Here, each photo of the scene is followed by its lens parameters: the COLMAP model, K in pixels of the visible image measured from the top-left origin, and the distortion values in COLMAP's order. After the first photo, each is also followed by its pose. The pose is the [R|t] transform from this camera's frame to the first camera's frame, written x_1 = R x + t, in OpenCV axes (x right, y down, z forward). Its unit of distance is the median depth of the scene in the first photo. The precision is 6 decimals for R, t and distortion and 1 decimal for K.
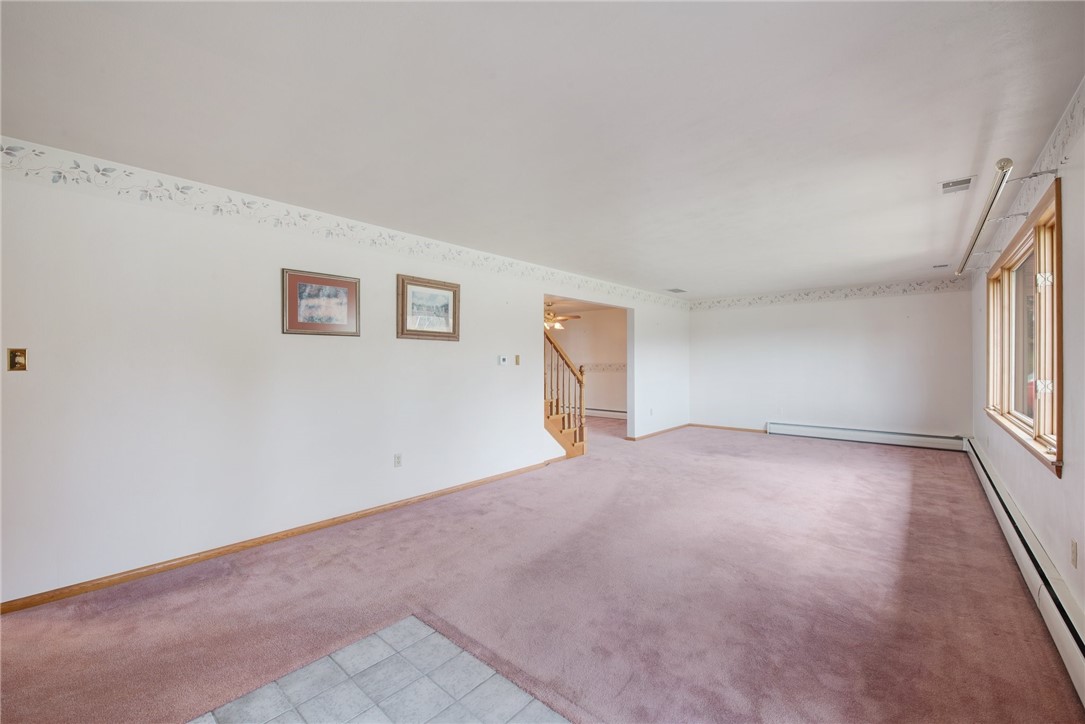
lens RADIAL K [[438.9, 0, 541.6], [0, 438.9, 364.4], [0, 0, 1]] dist [-0.016388, -0.000194]
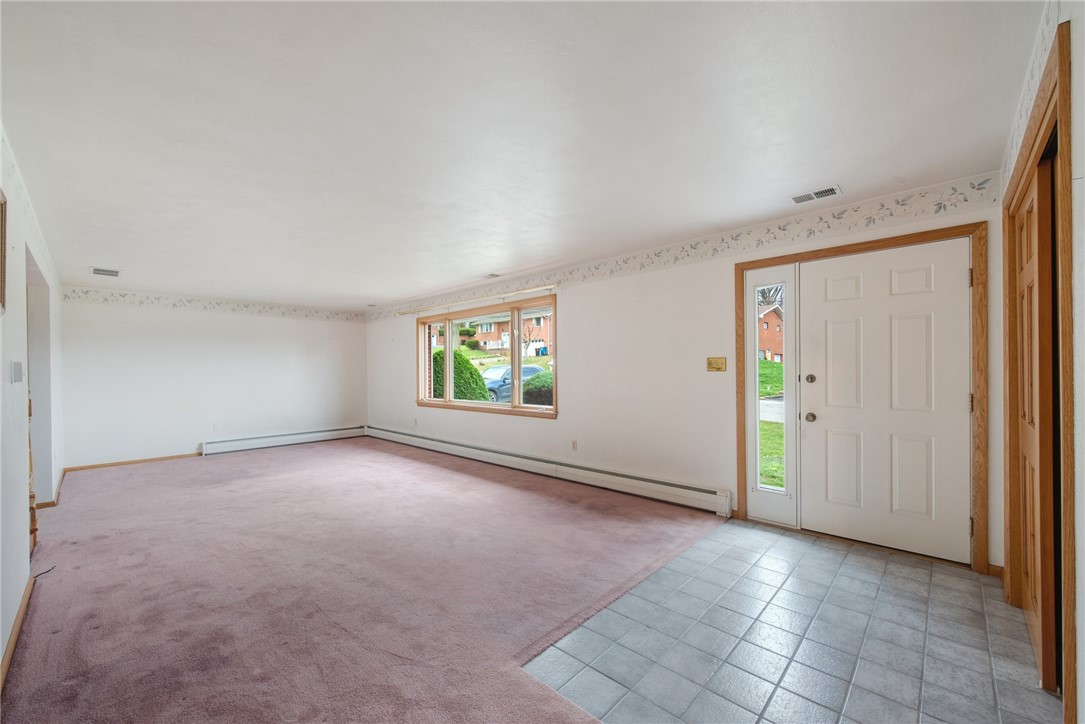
lens RADIAL K [[420.3, 0, 561.2], [0, 420.3, 365.2], [0, 0, 1]] dist [-0.001716, -0.000094]
pose [[0.015426, 0.015366, 0.999763, -0.556710], [0.016341, 0.999744, -0.015618, 0.000883], [-0.999747, 0.016578, 0.015171, 0.447163]]
